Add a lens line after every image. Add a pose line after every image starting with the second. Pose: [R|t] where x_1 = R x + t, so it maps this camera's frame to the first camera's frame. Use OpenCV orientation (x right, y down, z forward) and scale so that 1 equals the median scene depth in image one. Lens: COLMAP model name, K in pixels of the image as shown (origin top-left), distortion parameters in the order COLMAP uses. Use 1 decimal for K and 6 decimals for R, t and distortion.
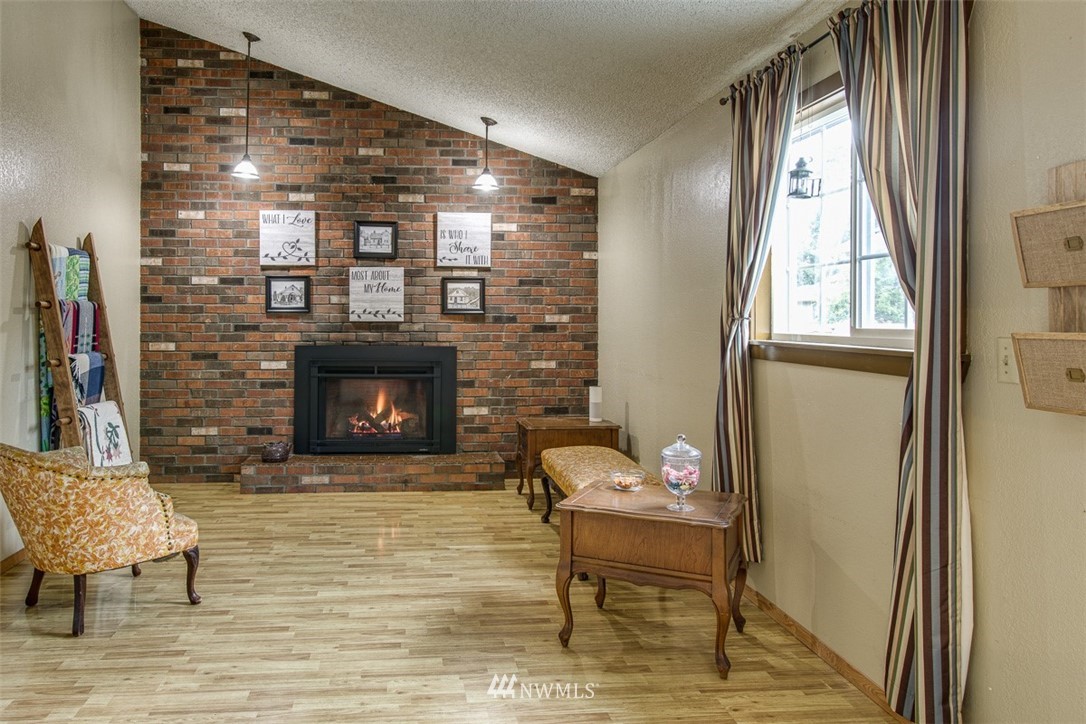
lens RADIAL K [[774.3, 0, 542.3], [0, 774.3, 322.3], [0, 0, 1]] dist [0.000342, 0.004815]
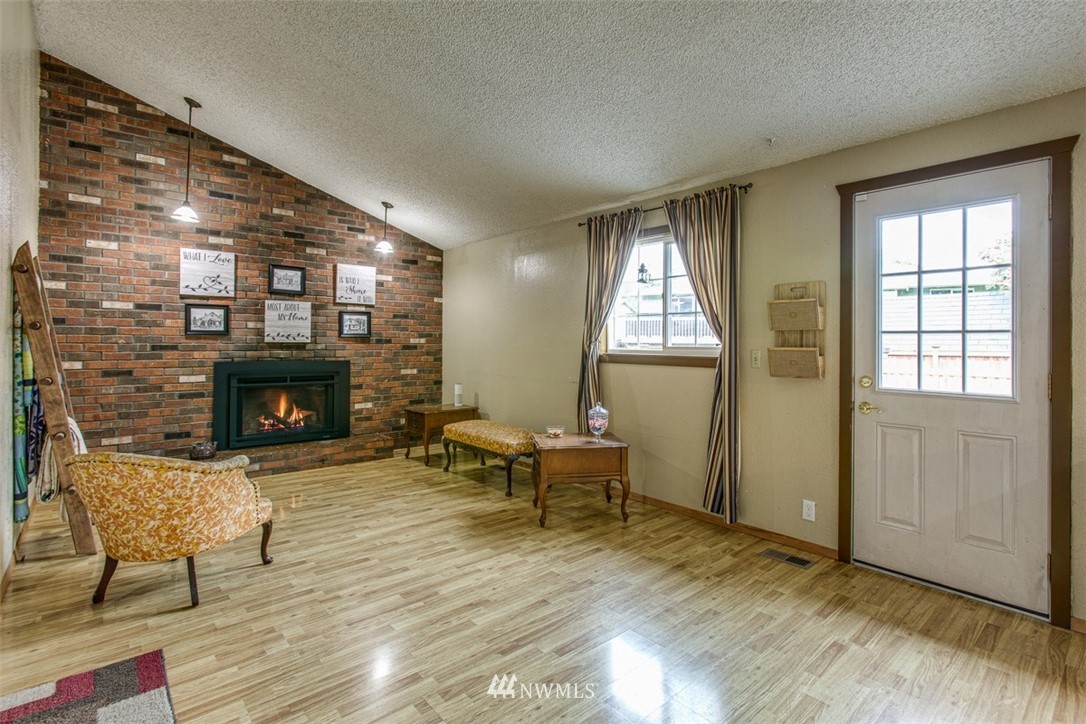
lens RADIAL K [[519.3, 0, 572.8], [0, 519.3, 345.4], [0, 0, 1]] dist [-0.000953, 0.000796]
pose [[0.795120, -0.000866, 0.606452, -0.367865], [-0.001577, 0.999993, 0.003495, 0.000148], [-0.606451, -0.003736, 0.795112, 0.010362]]
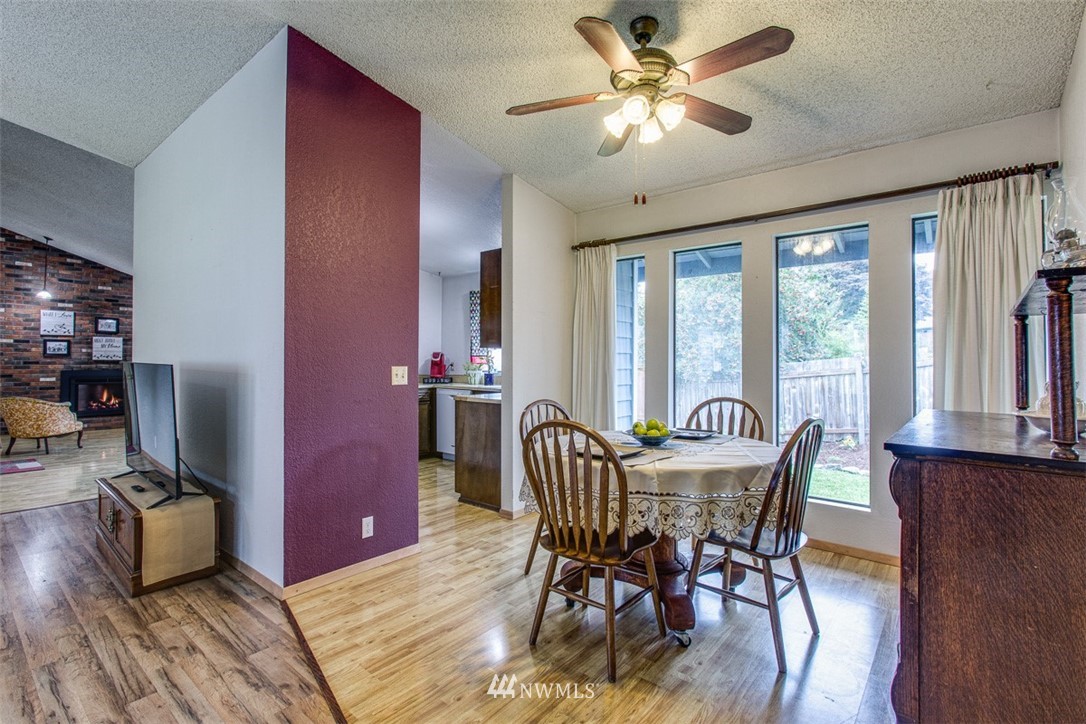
lens RADIAL K [[508.3, 0, 543.0], [0, 508.3, 362.0], [0, 0, 1]] dist [0.000020, 0.000268]
pose [[0.705194, 0.001843, 0.709012, -0.381380], [-0.000740, 0.999998, -0.001862, 0.006831], [-0.709014, 0.000788, 0.705194, -1.046595]]
